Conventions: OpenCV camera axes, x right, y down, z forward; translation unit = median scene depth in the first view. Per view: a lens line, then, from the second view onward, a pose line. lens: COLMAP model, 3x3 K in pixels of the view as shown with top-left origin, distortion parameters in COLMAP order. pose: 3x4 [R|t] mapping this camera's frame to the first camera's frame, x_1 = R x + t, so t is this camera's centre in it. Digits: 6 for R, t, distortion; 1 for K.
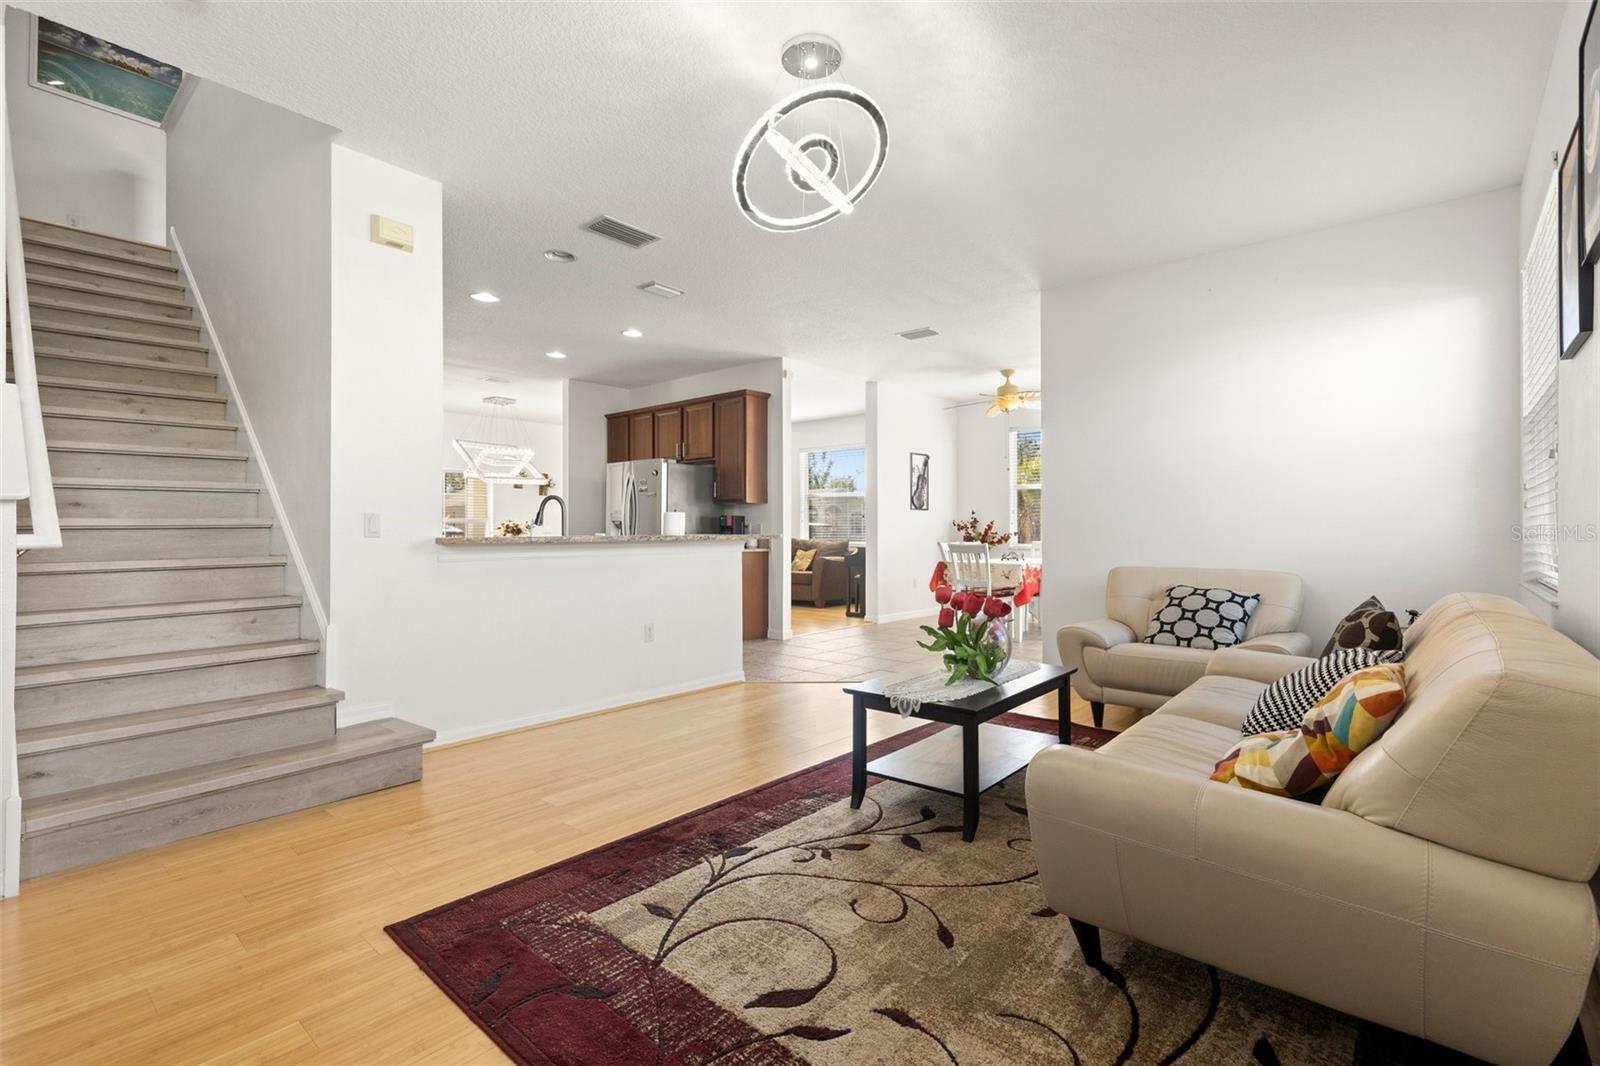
lens RADIAL K [[718.5, 0, 801.1], [0, 718.5, 527.2], [0, 0, 1]] dist [0.007512, -0.001430]
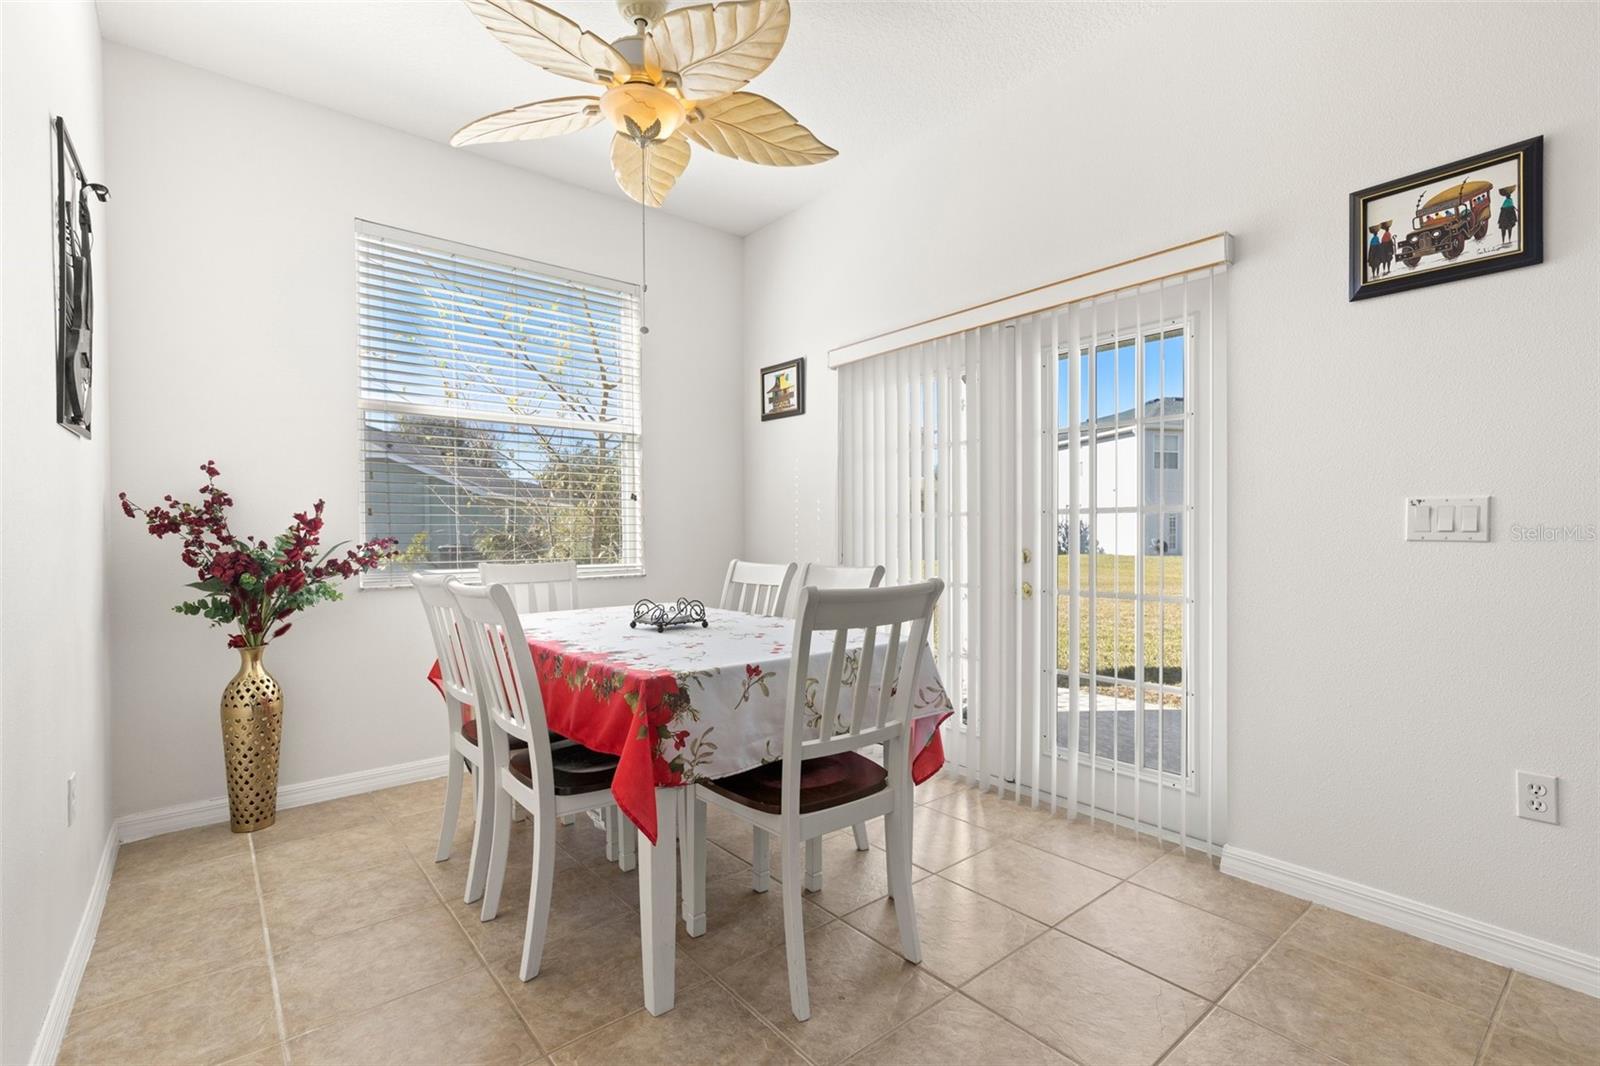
lens RADIAL K [[718.5, 0, 806.9], [0, 718.5, 526.9], [0, 0, 1]] dist [0.007512, -0.001430]
pose [[0.159525, -0.003447, 0.987188, -0.005202], [0.002378, 0.999992, 0.003107, 0.001814], [-0.987191, 0.001852, 0.159532, 0.721632]]
